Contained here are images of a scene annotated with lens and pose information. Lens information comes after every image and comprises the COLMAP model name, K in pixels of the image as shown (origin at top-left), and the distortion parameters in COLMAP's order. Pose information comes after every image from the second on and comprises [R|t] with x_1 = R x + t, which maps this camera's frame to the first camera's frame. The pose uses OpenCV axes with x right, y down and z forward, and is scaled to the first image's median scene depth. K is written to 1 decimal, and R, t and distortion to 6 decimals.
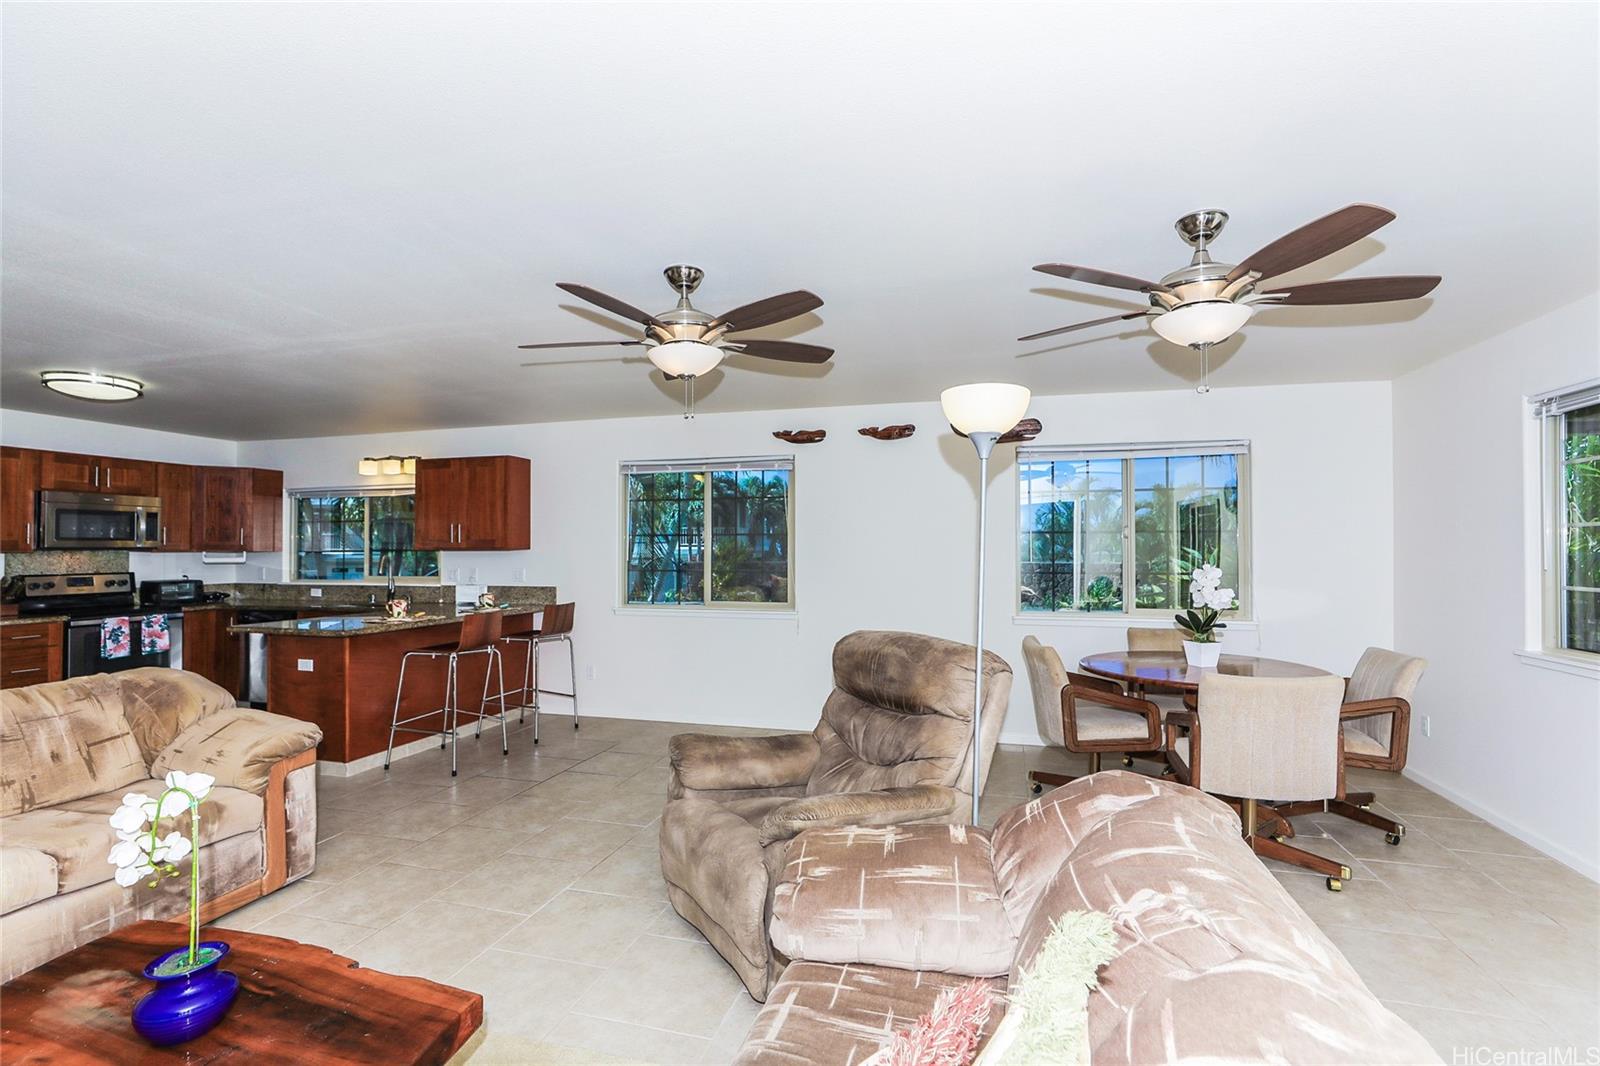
lens RADIAL K [[737.2, 0, 801.2], [0, 737.2, 540.3], [0, 0, 1]] dist [-0.028207, 0.018133]
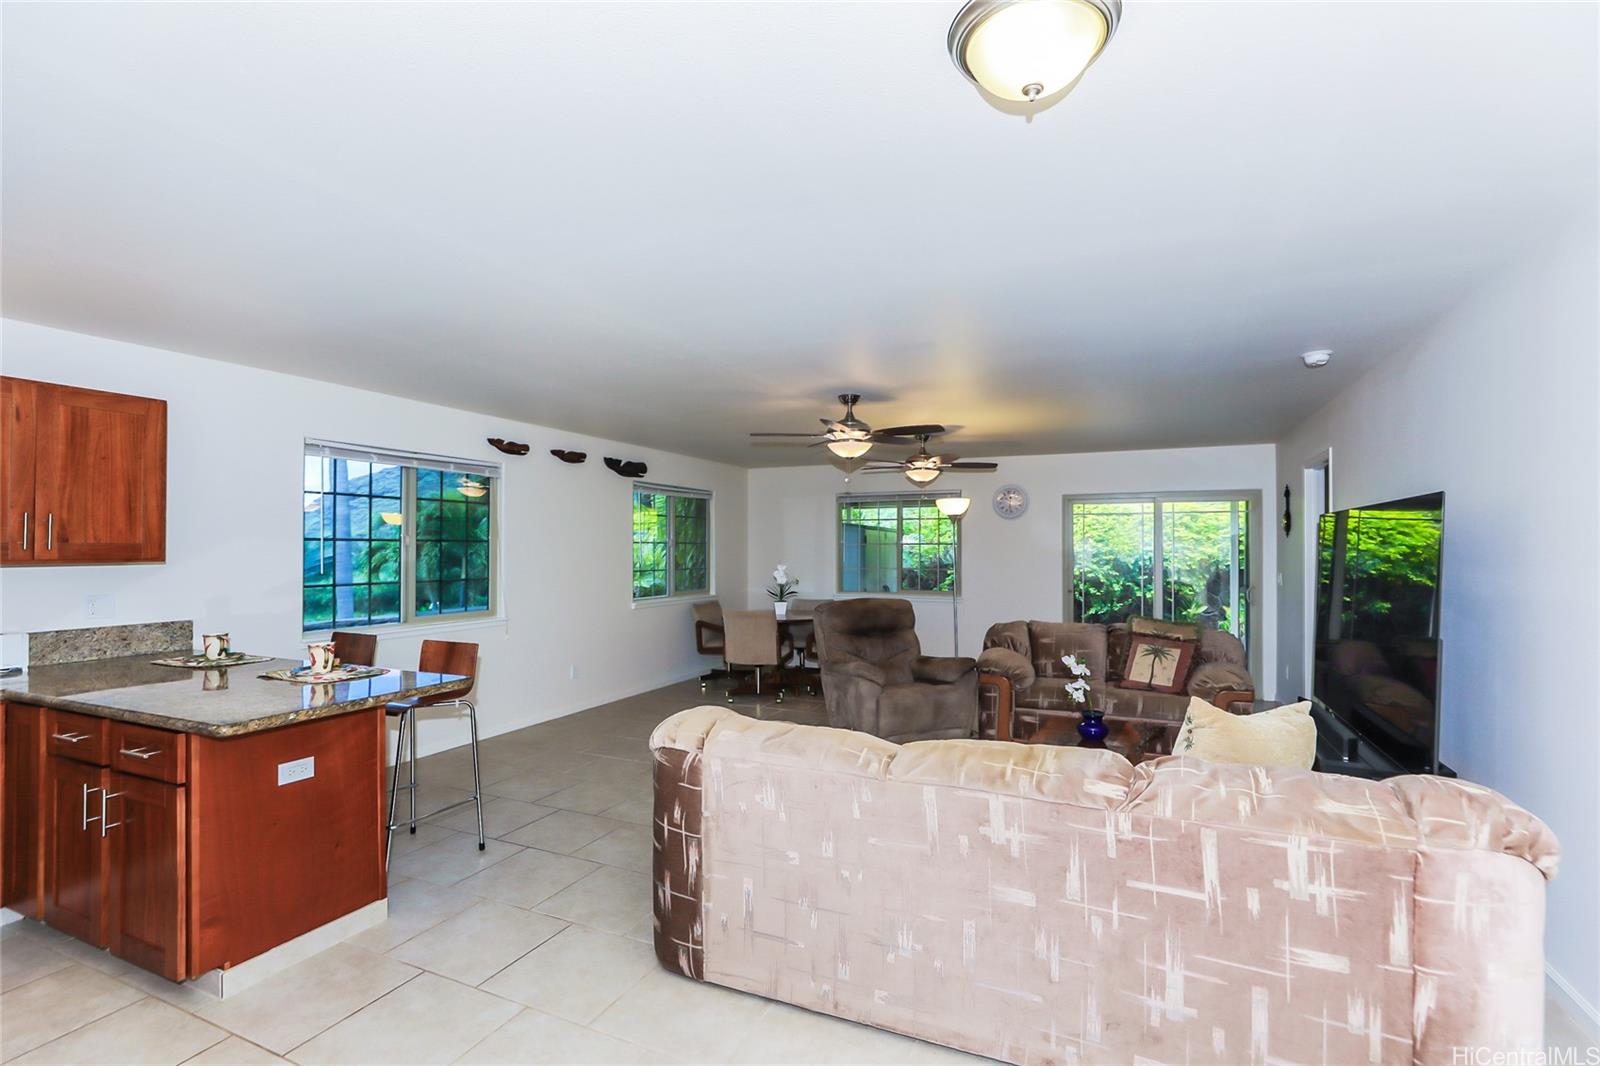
lens RADIAL K [[737.2, 0, 801.2], [0, 737.2, 540.3], [0, 0, 1]] dist [-0.028207, 0.018133]
pose [[0.158446, 0.011251, 0.987303, -0.904871], [-0.008880, 0.999911, -0.009970, -0.002939], [-0.987328, -0.007188, 0.158532, 0.409257]]
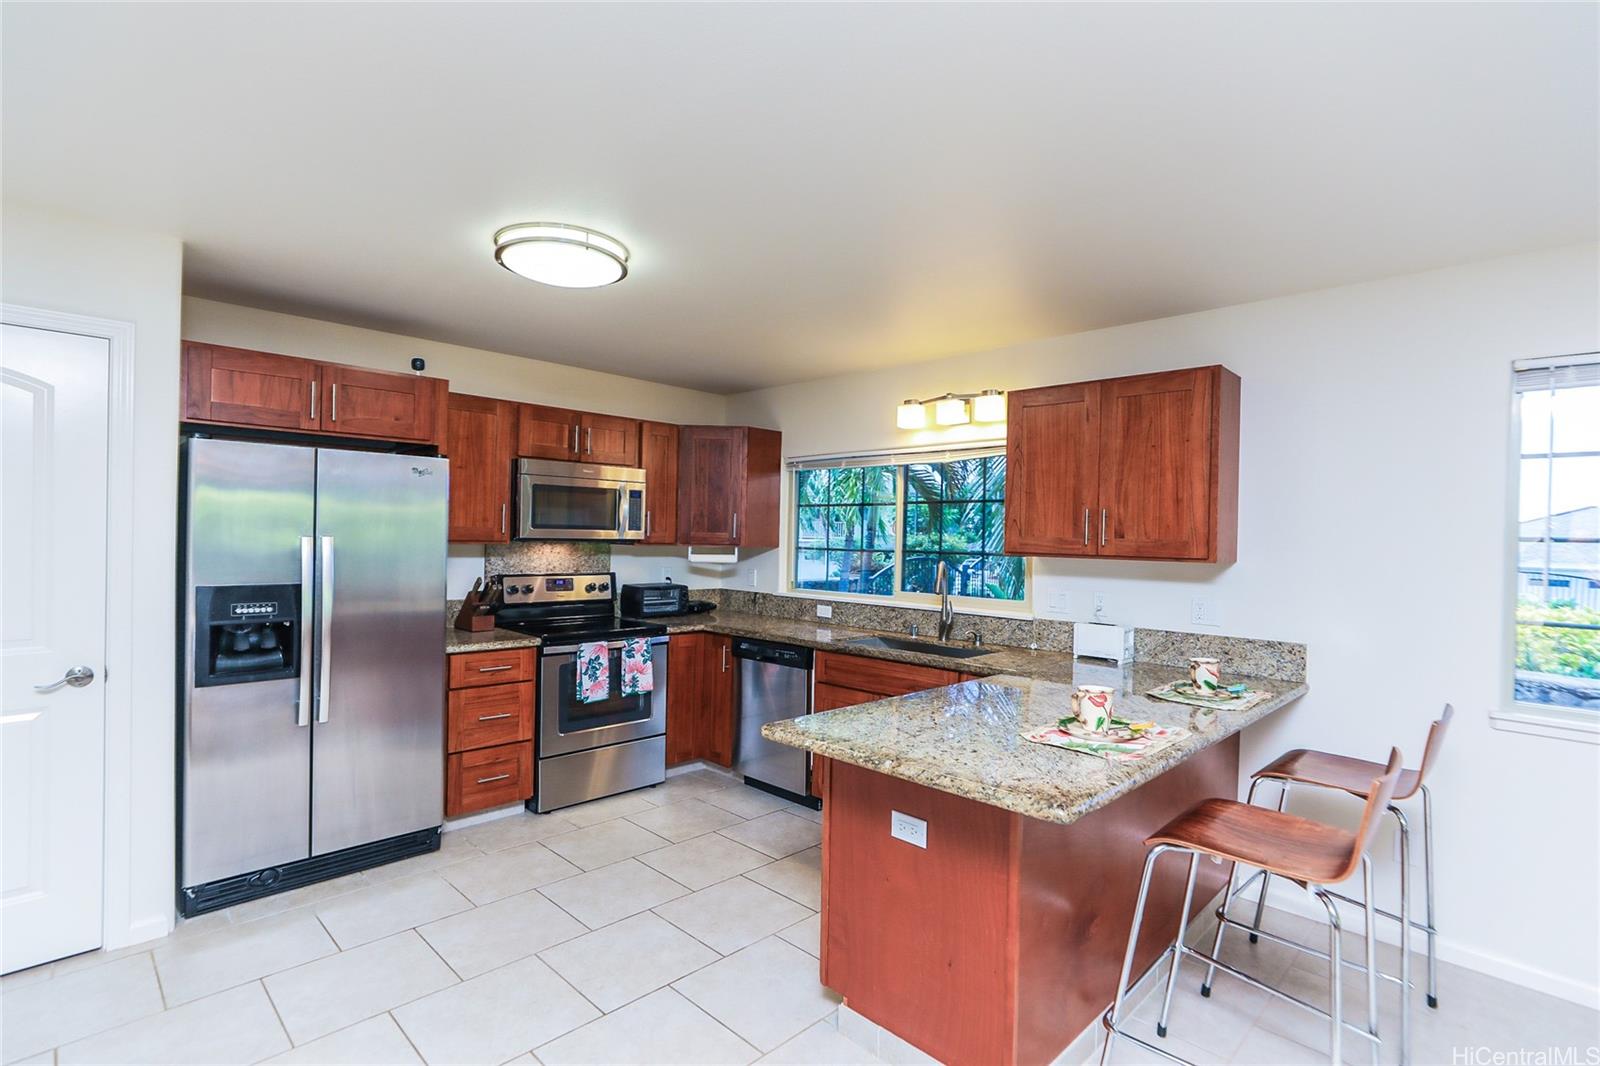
lens RADIAL K [[766.7, 0, 811.2], [0, 766.7, 538.7], [0, 0, 1]] dist [-0.011185, 0.000296]
pose [[0.878528, 0.023241, -0.477126, -0.398100], [-0.018286, 0.999720, 0.015028, -0.005688], [0.477341, -0.004478, 0.878707, 0.442312]]
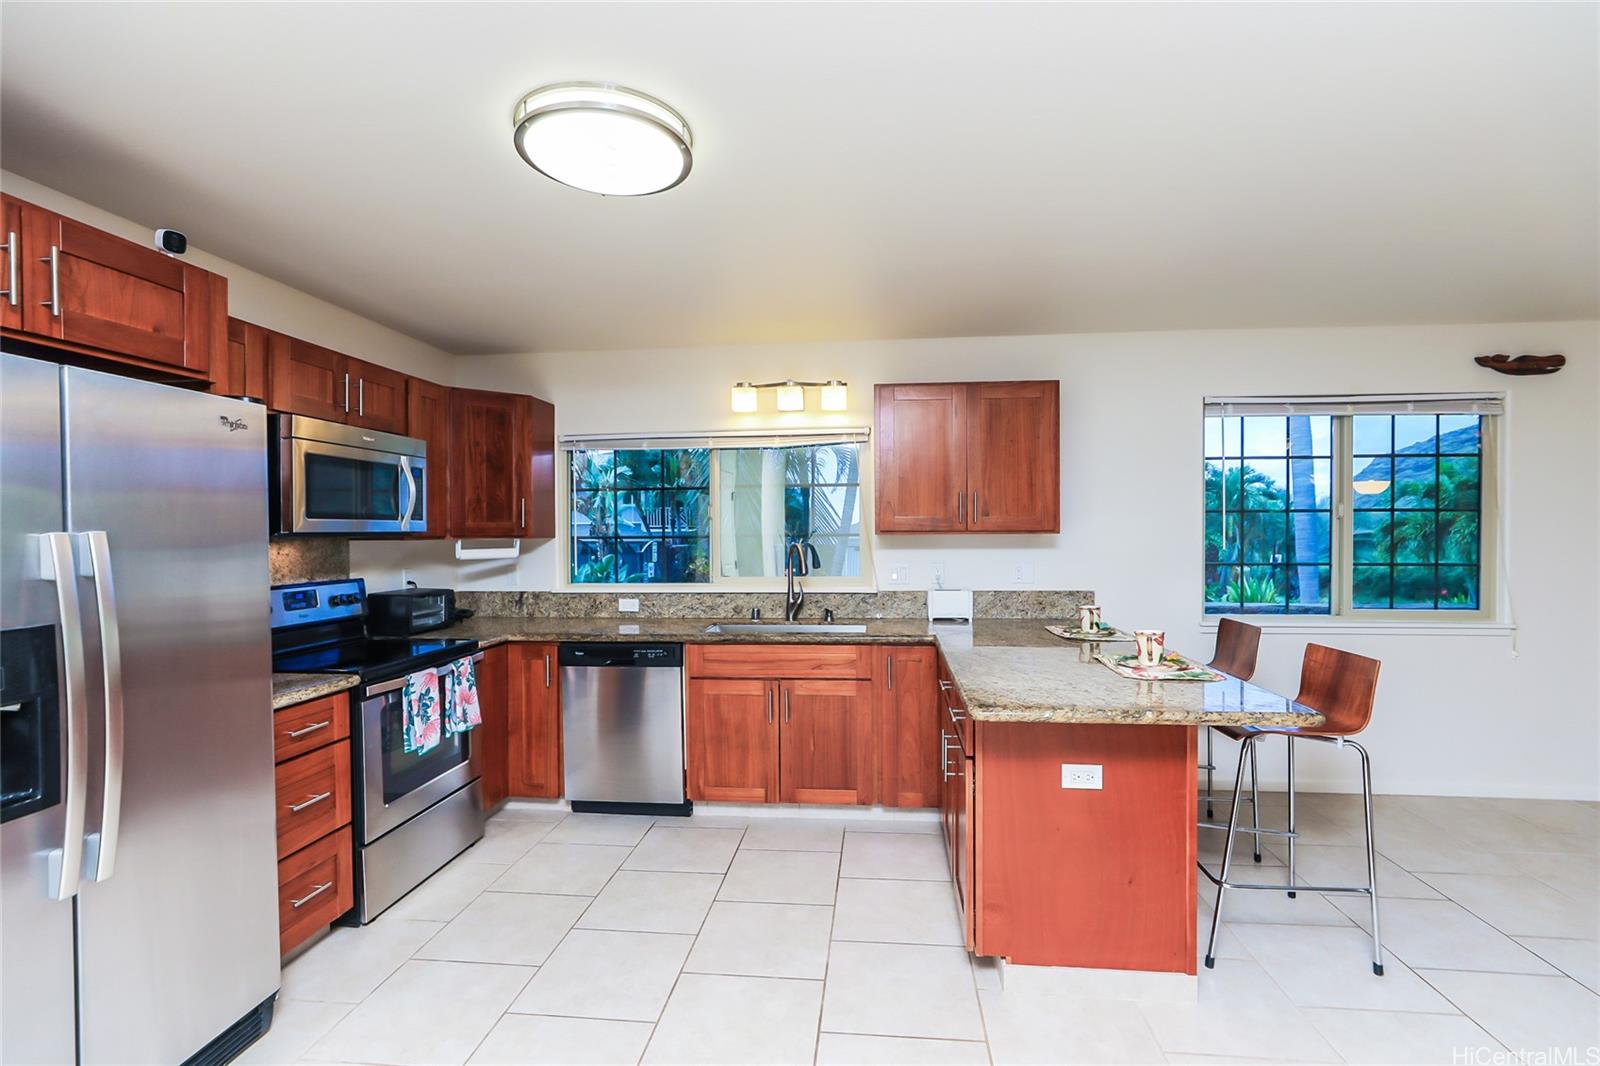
lens RADIAL K [[727.7, 0, 806.7], [0, 727.7, 540.9], [0, 0, 1]] dist [-0.027325, 0.013050]
pose [[0.984665, -0.006338, 0.174342, -0.723973], [0.001913, 0.999672, 0.025539, 0.003116], [-0.174446, -0.024814, 0.984354, 0.439061]]
